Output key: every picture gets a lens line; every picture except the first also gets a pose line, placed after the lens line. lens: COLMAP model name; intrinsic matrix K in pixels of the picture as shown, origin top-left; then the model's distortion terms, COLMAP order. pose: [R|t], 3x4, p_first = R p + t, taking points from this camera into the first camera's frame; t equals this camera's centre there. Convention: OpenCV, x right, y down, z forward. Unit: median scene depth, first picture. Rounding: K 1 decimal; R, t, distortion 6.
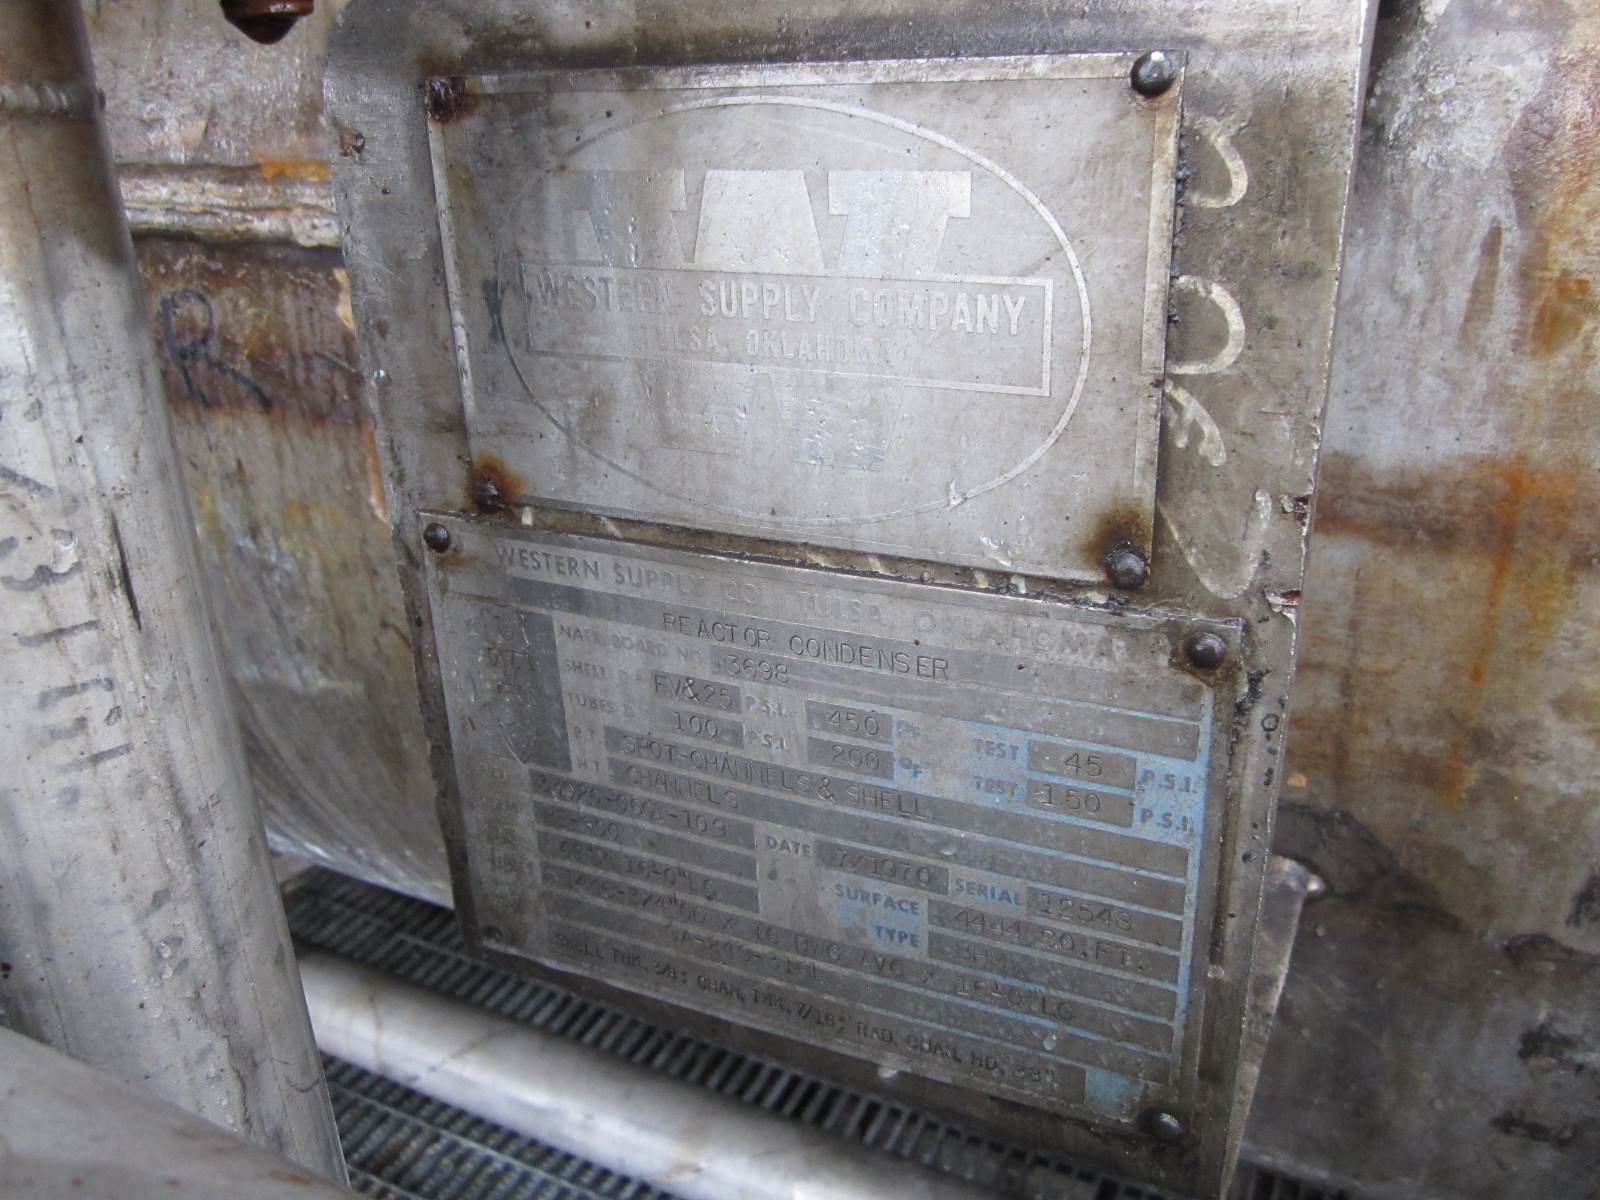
lens RADIAL K [[1333.8, 0, 801.0], [0, 1333.8, 605.3], [0, 0, 1]] dist [-0.017045, -0.028779]
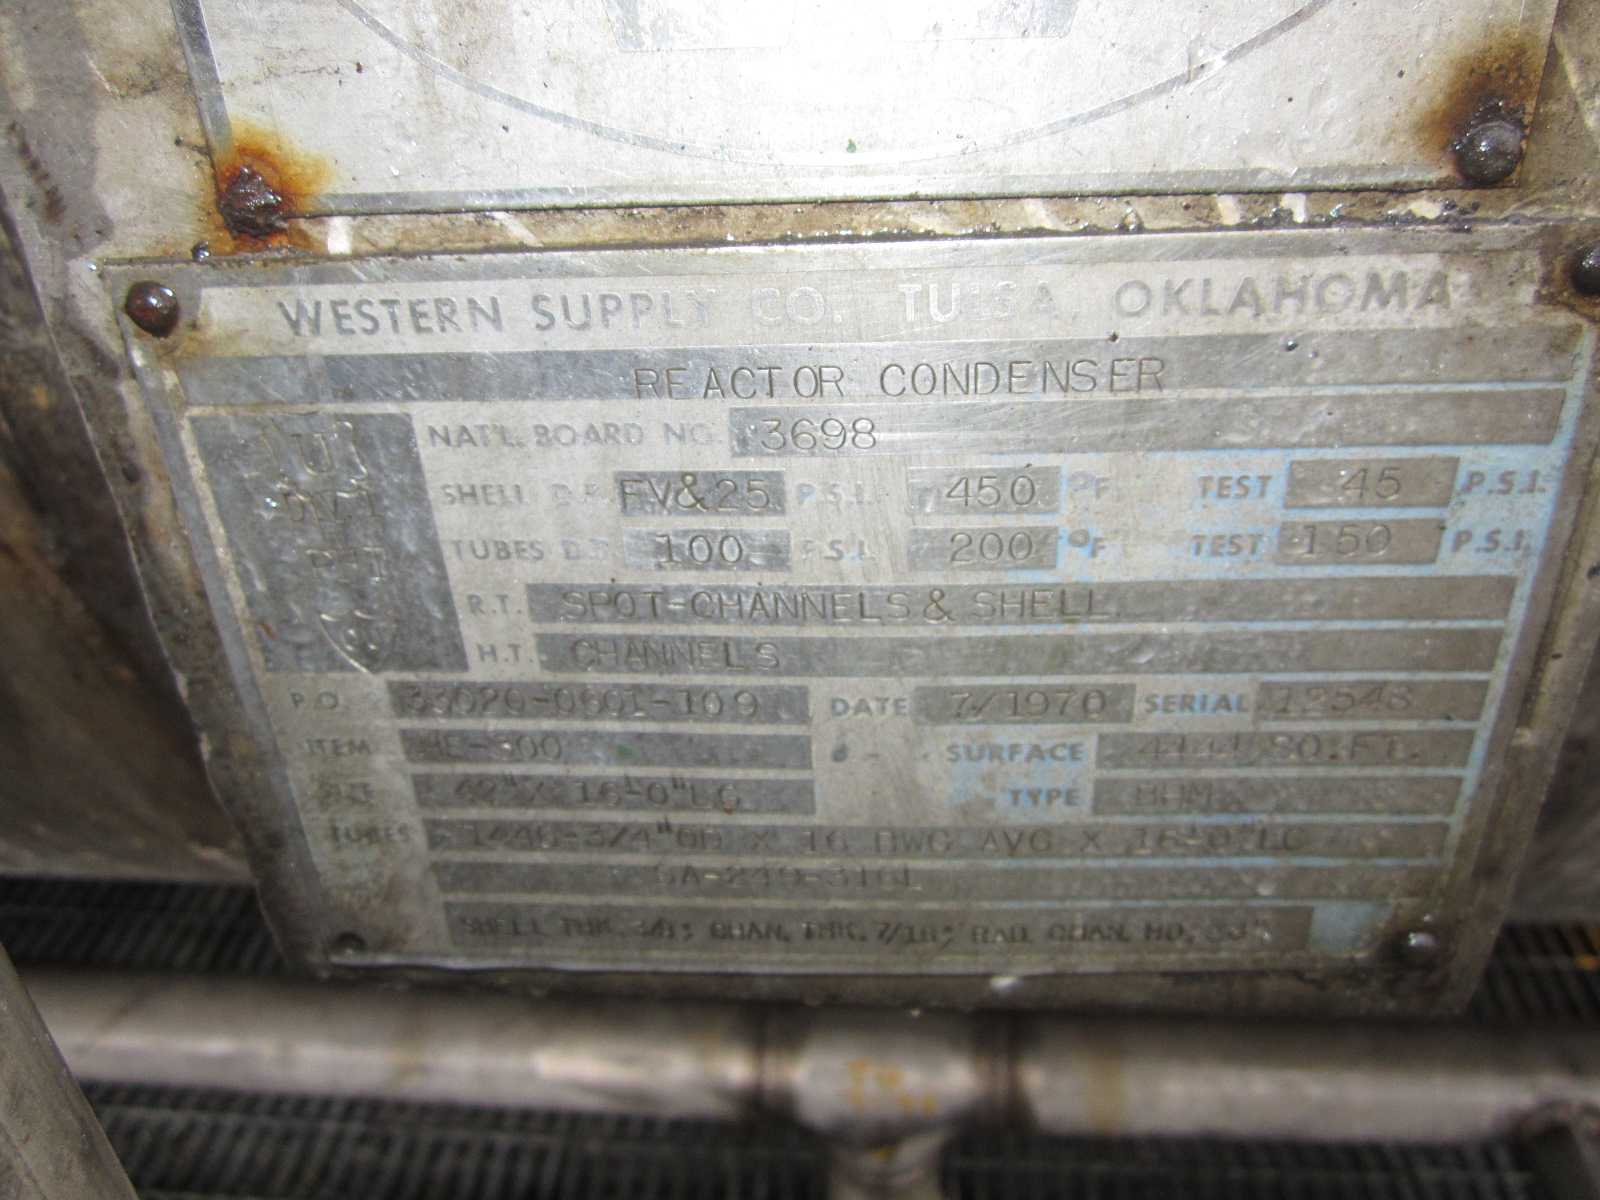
lens RADIAL K [[1333.8, 0, 799.8], [0, 1333.8, 589.8], [0, 0, 1]] dist [-0.017045, -0.028779]
pose [[0.928939, -0.204551, 0.308595, -0.238535], [0.161525, 0.973921, 0.159334, 0.018920], [-0.333139, -0.098166, 0.937754, 0.432652]]
